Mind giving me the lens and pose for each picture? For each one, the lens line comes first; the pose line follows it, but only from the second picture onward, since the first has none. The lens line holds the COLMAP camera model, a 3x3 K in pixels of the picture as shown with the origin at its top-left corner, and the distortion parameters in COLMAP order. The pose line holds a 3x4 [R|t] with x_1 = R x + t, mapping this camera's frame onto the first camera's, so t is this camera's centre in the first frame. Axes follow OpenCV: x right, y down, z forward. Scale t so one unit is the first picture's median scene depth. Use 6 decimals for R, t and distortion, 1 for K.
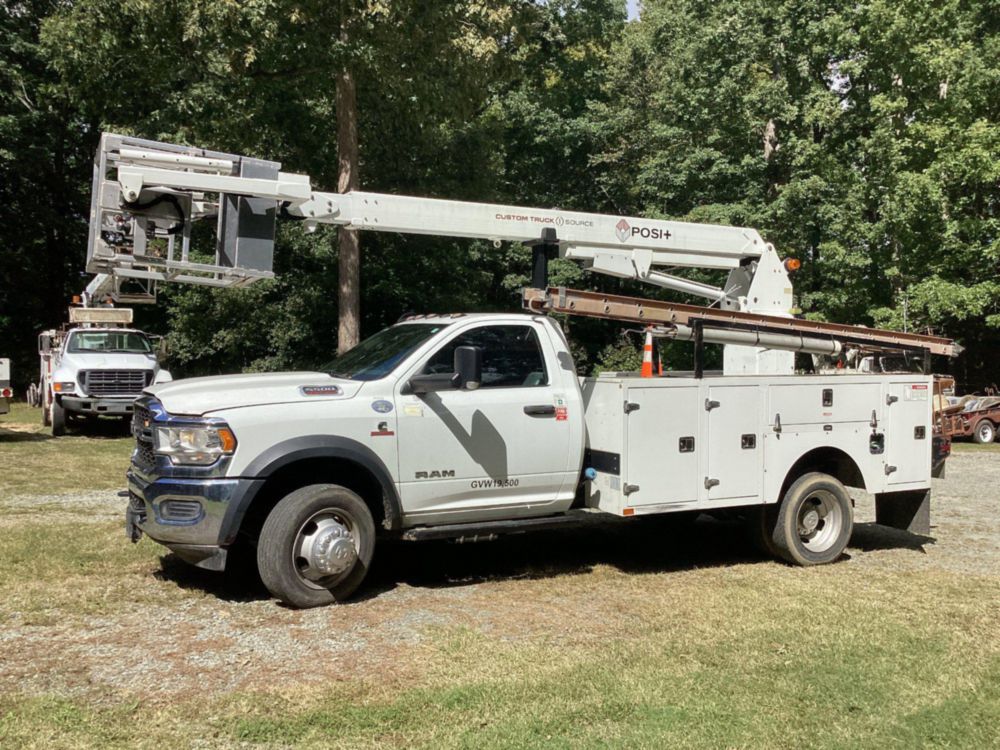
lens RADIAL K [[910.1, 0, 496.6], [0, 910.1, 376.9], [0, 0, 1]] dist [0.121354, -0.243239]
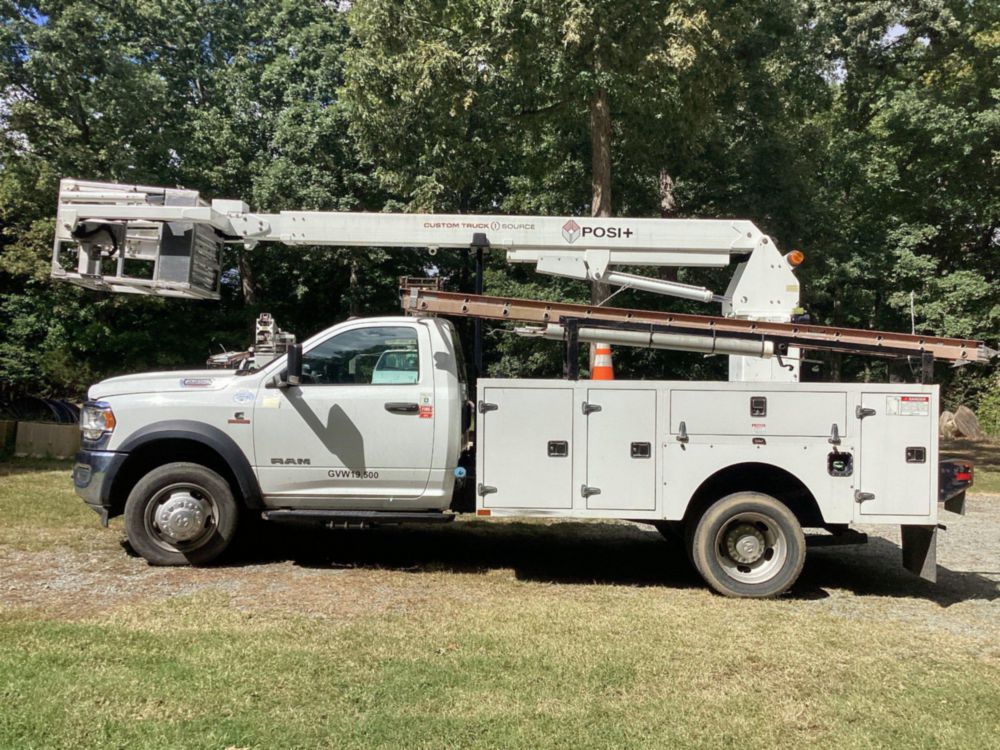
lens RADIAL K [[910.1, 0, 496.6], [0, 910.1, 376.9], [0, 0, 1]] dist [0.121354, -0.243239]
pose [[0.885898, 0.009012, -0.463793, 0.573046], [-0.023414, 0.999406, -0.025304, 0.023520], [0.463289, 0.033276, 0.885582, 0.116948]]
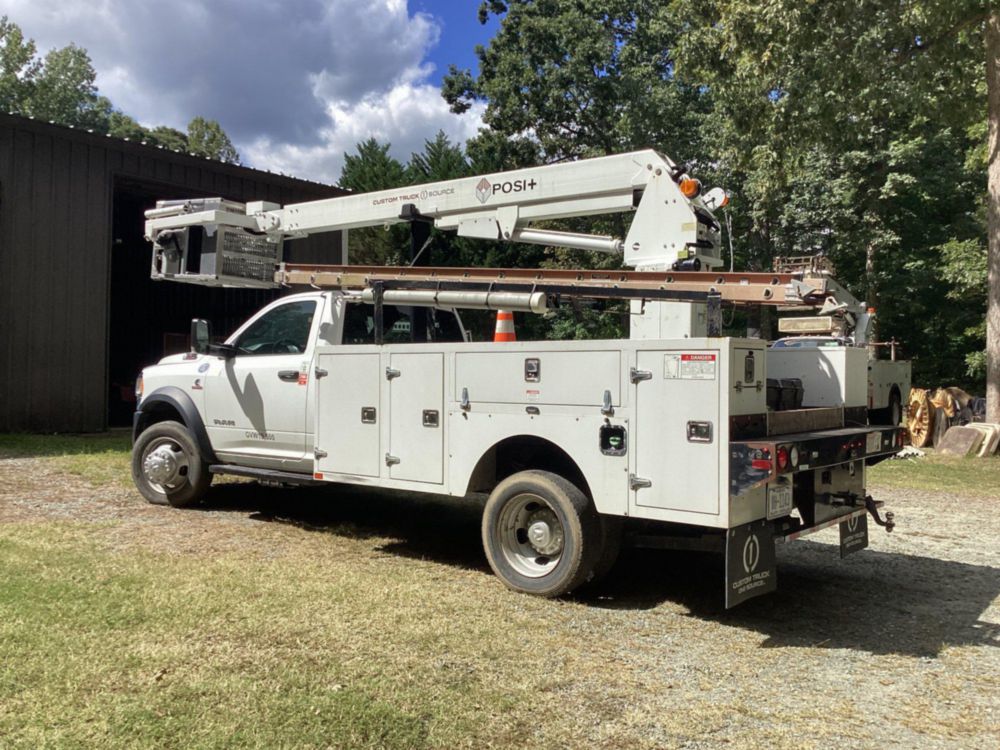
lens RADIAL K [[914.1, 0, 500.0], [0, 914.1, 375.0], [0, 0, 1]] dist [0.124886, -0.246905]
pose [[0.413838, 0.001449, -0.910350, 1.080284], [-0.031581, 0.999420, -0.012765, 0.039089], [0.909803, 0.034032, 0.413643, 0.706038]]
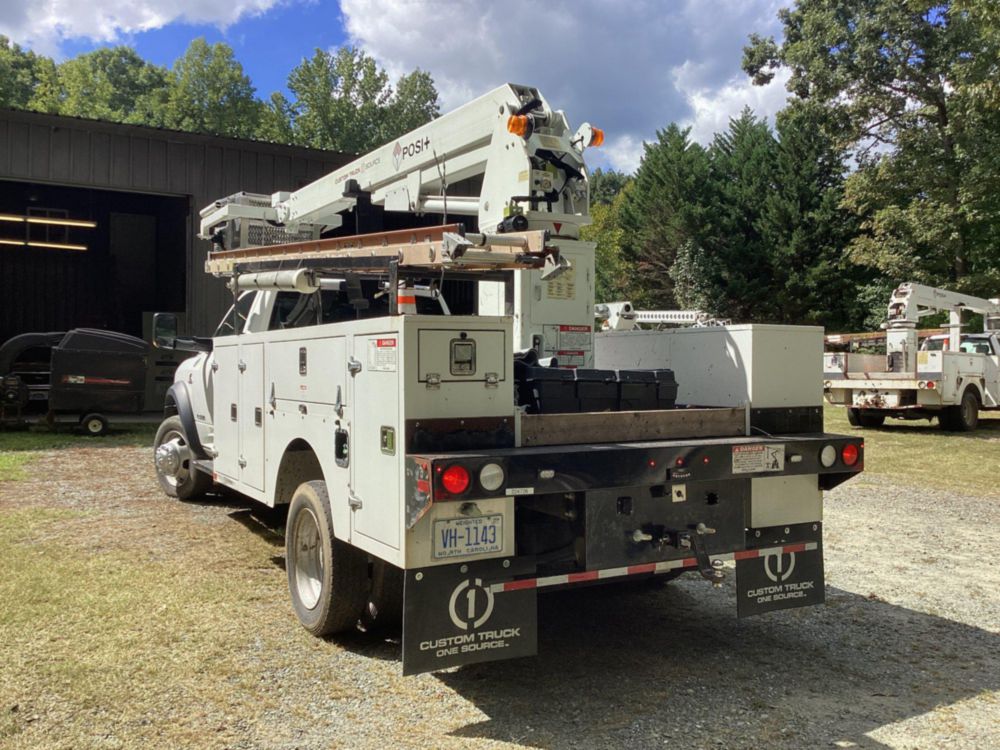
lens RADIAL K [[910.1, 0, 496.6], [0, 910.1, 376.9], [0, 0, 1]] dist [0.121354, -0.243239]
pose [[0.033682, 0.009495, -0.999388, 1.039371], [-0.025988, 0.999625, 0.008622, 0.025902], [0.999095, 0.025682, 0.033916, 1.171566]]
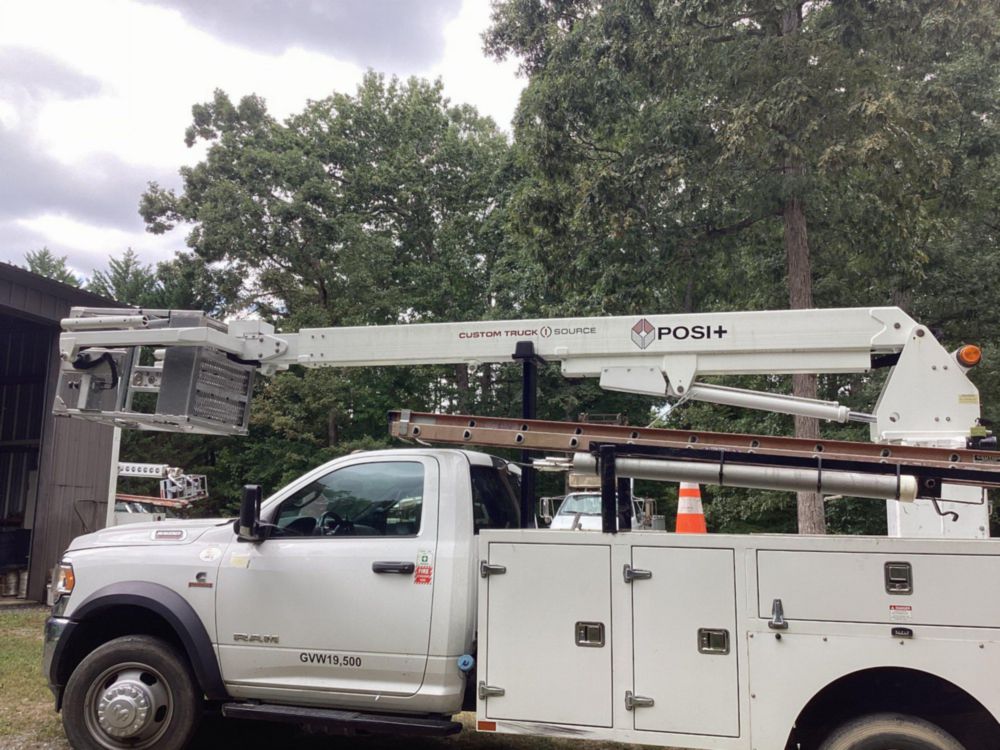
lens RADIAL K [[914.1, 0, 500.0], [0, 914.1, 375.0], [0, 0, 1]] dist [0.124886, -0.246905]
pose [[0.731783, -0.097958, -0.674461, 0.607375], [-0.031821, 0.983627, -0.177386, 0.009538], [0.680794, 0.151270, 0.716685, 0.432156]]
